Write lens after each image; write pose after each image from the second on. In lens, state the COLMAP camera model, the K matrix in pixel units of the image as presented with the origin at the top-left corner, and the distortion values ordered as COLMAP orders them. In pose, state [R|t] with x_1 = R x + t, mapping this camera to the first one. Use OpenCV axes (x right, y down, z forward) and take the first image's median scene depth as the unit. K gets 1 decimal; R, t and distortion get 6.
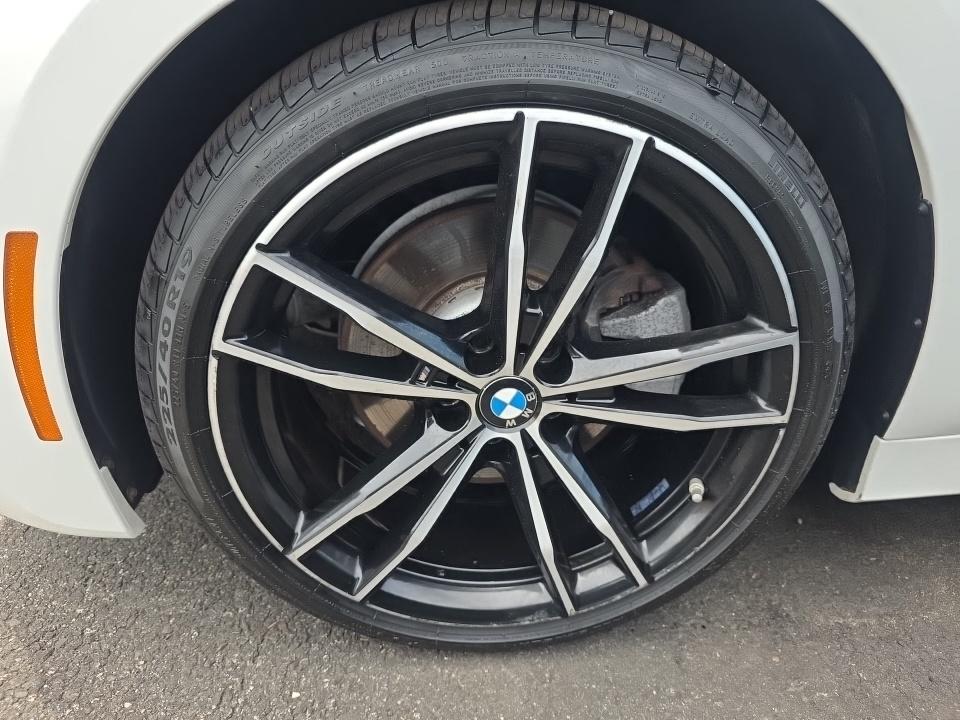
lens RADIAL K [[666.9, 0, 474.0], [0, 666.9, 362.3], [0, 0, 1]] dist [0.008862, -0.021663]
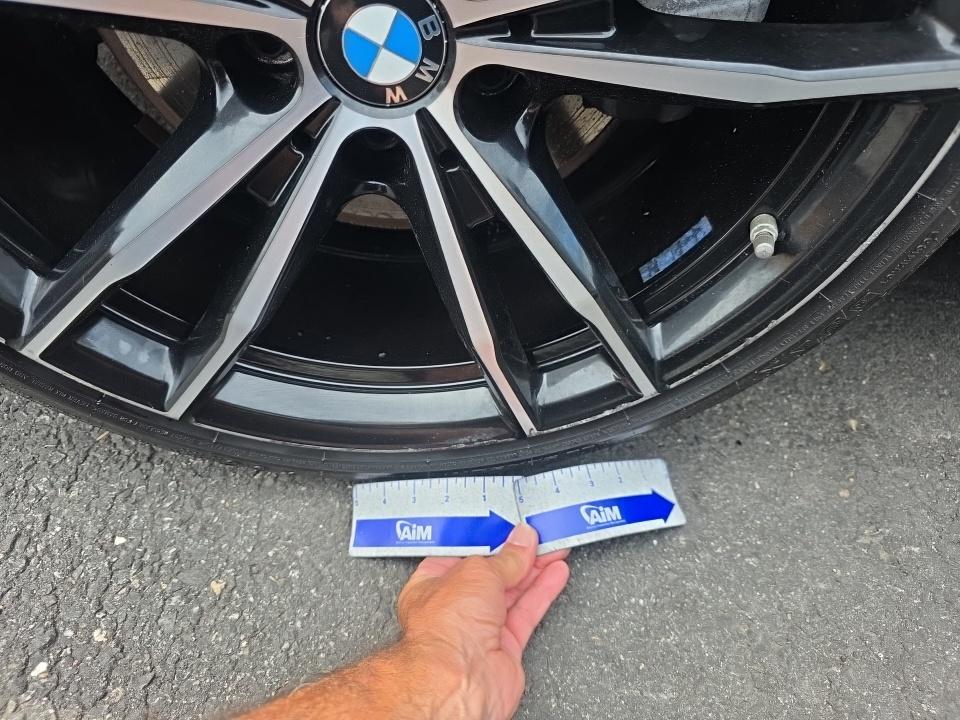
lens RADIAL K [[666.9, 0, 493.0], [0, 666.9, 355.1], [0, 0, 1]] dist [0.008862, -0.021663]
pose [[0.999813, 0.003805, -0.018960, 0.123687], [0.002954, 0.938891, 0.344201, 0.093350], [0.019111, -0.344193, 0.938705, 0.446820]]
